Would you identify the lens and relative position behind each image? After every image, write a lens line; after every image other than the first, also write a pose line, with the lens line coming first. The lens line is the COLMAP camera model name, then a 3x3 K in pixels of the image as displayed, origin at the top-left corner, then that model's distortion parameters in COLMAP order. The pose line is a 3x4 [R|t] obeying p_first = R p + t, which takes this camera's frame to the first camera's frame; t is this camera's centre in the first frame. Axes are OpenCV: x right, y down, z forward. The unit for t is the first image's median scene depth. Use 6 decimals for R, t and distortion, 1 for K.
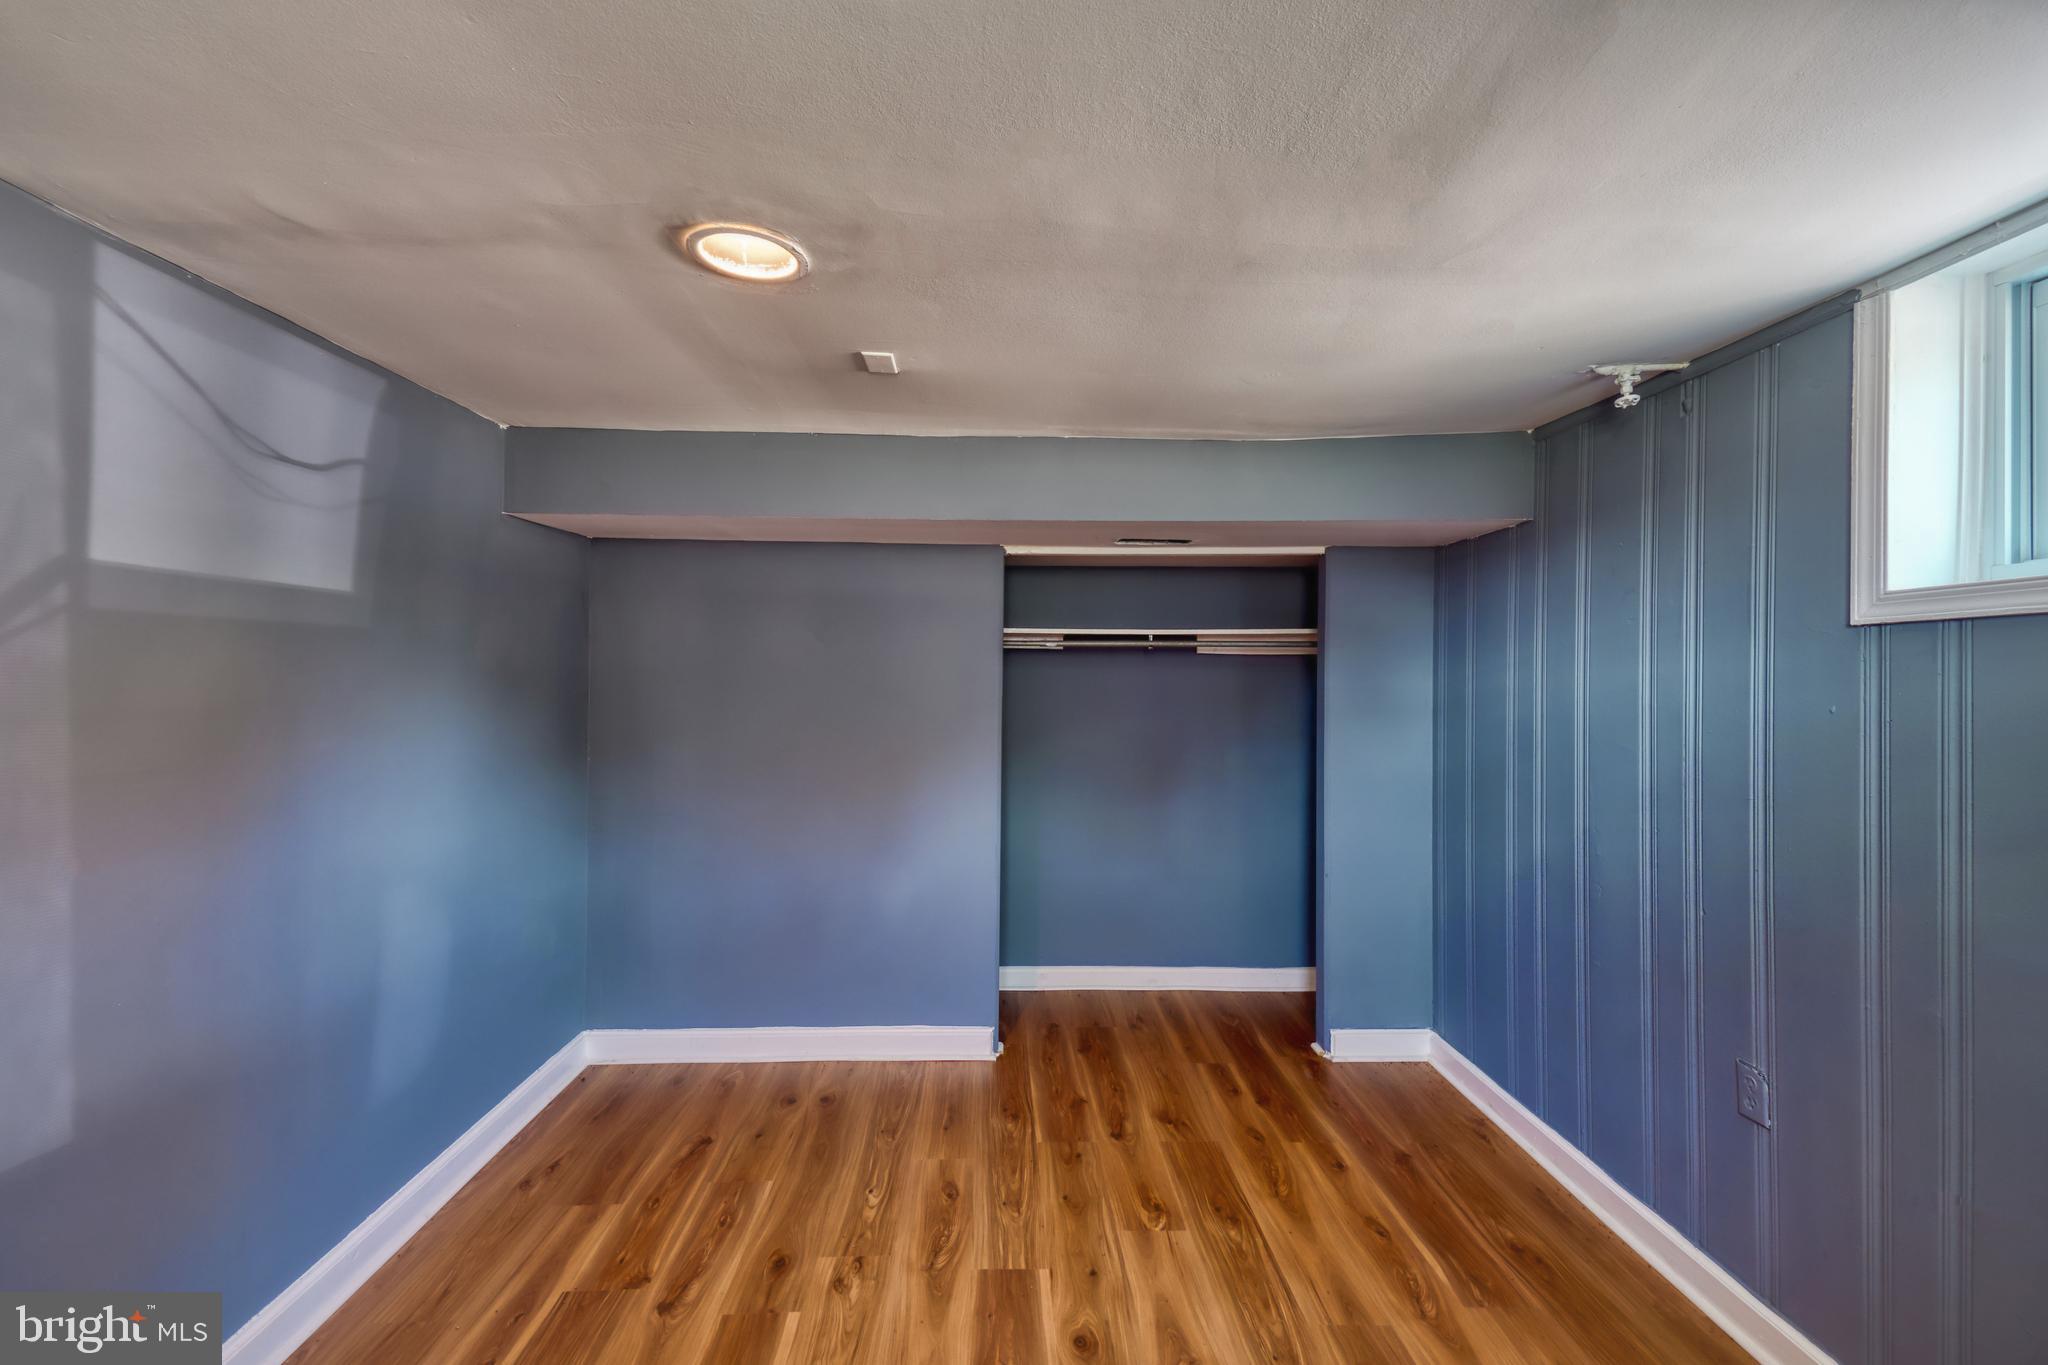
lens RADIAL K [[867.9, 0, 1019.7], [0, 867.9, 674.9], [0, 0, 1]] dist [0.045135, -0.017809]
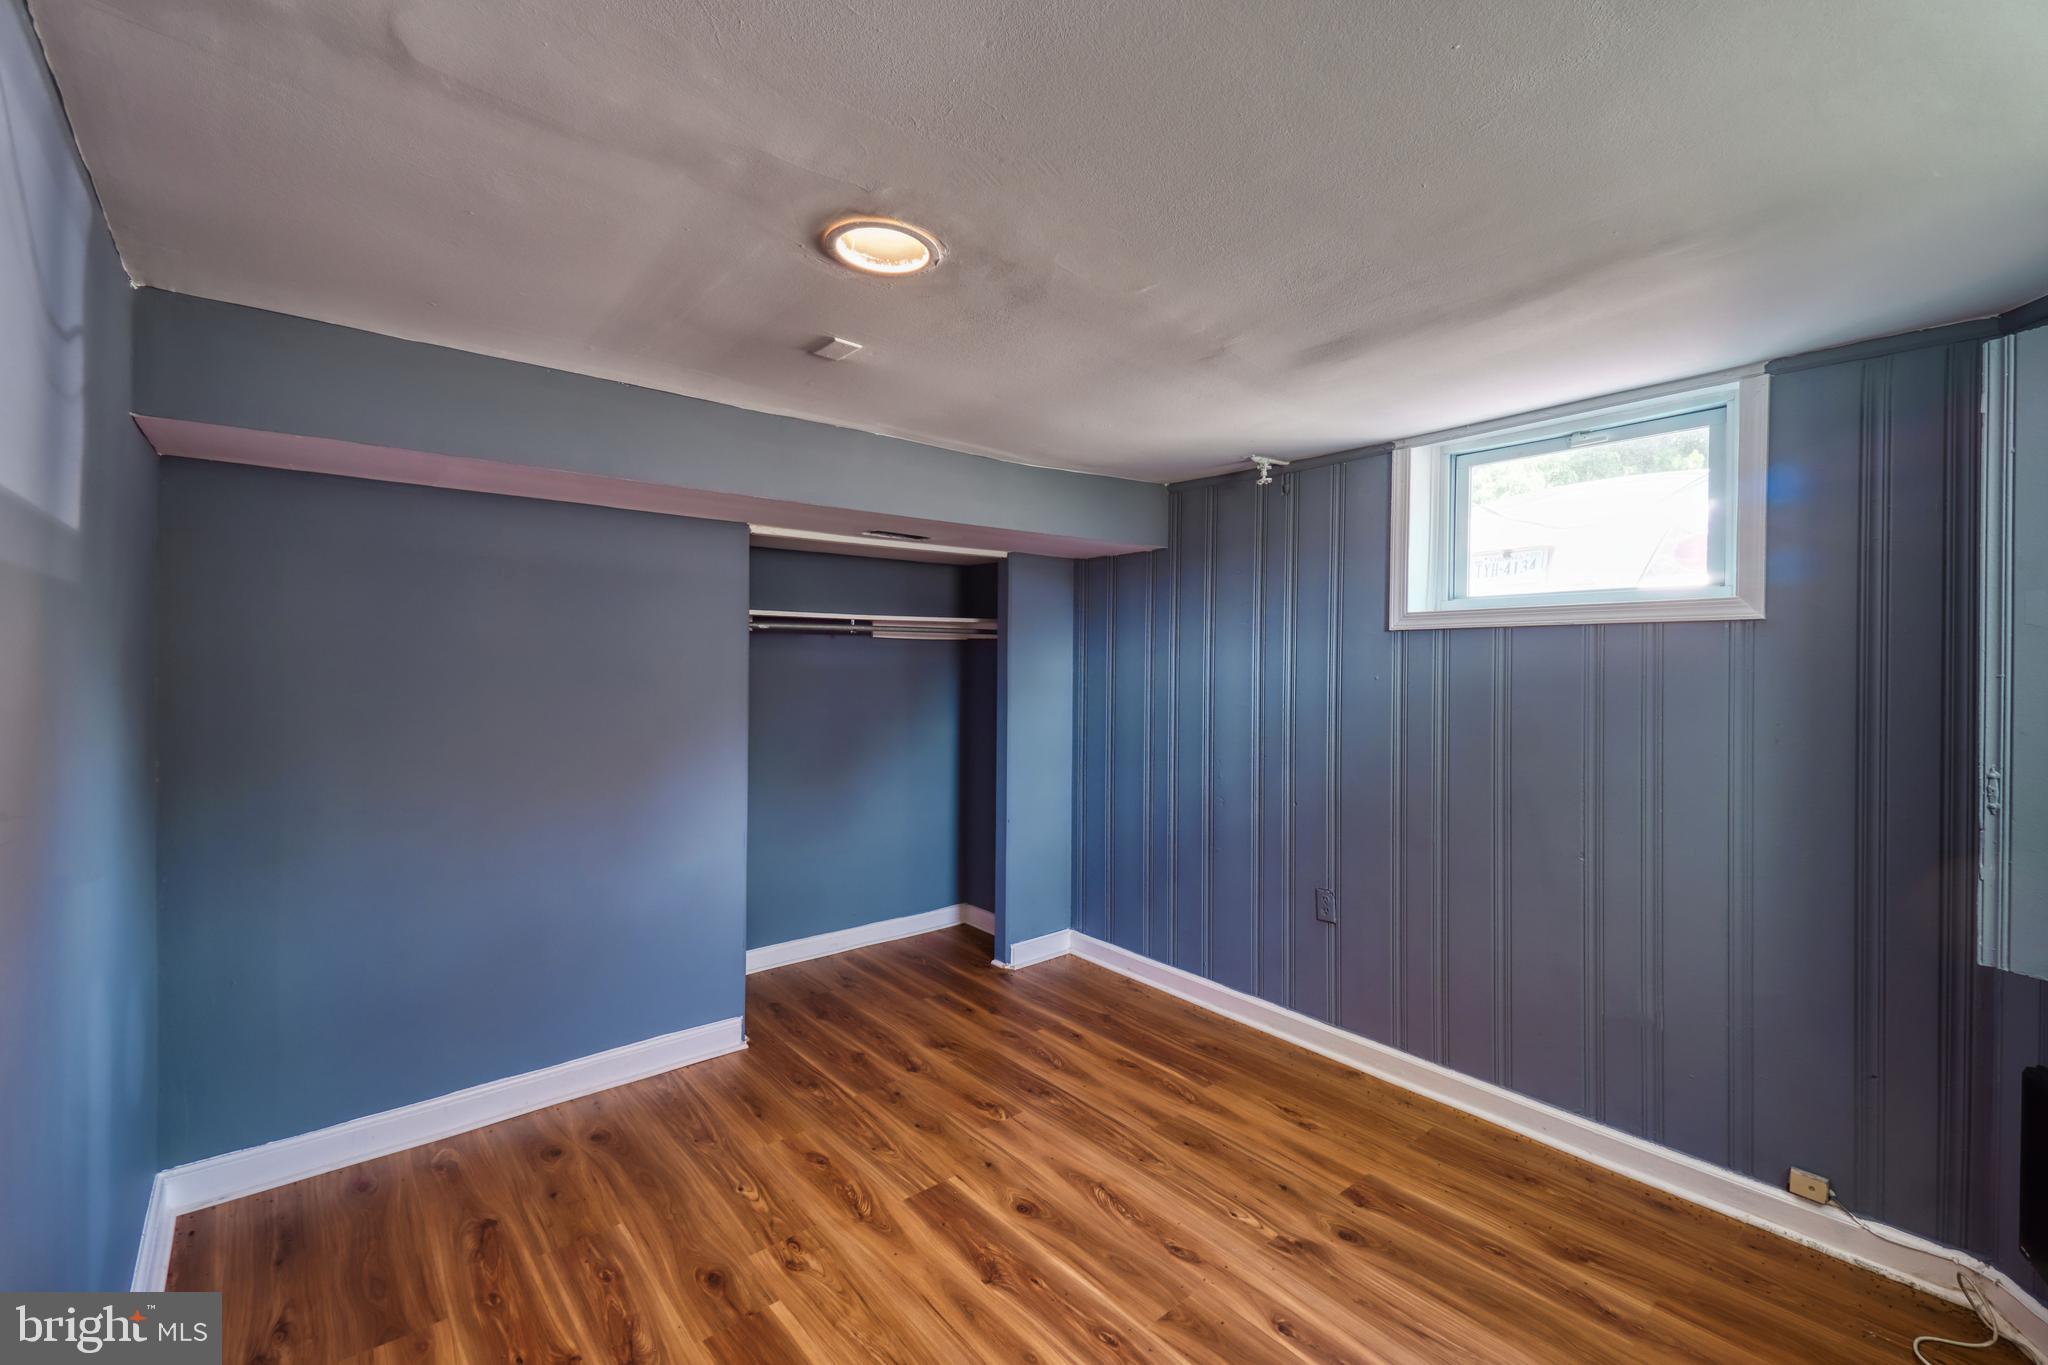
lens RADIAL K [[867.9, 0, 1019.7], [0, 867.9, 674.9], [0, 0, 1]] dist [0.045135, -0.017809]
pose [[0.783344, -0.012581, 0.621462, -0.484571], [-0.001638, 0.999750, 0.022303, -0.003100], [-0.621587, -0.018489, 0.783127, 0.051699]]
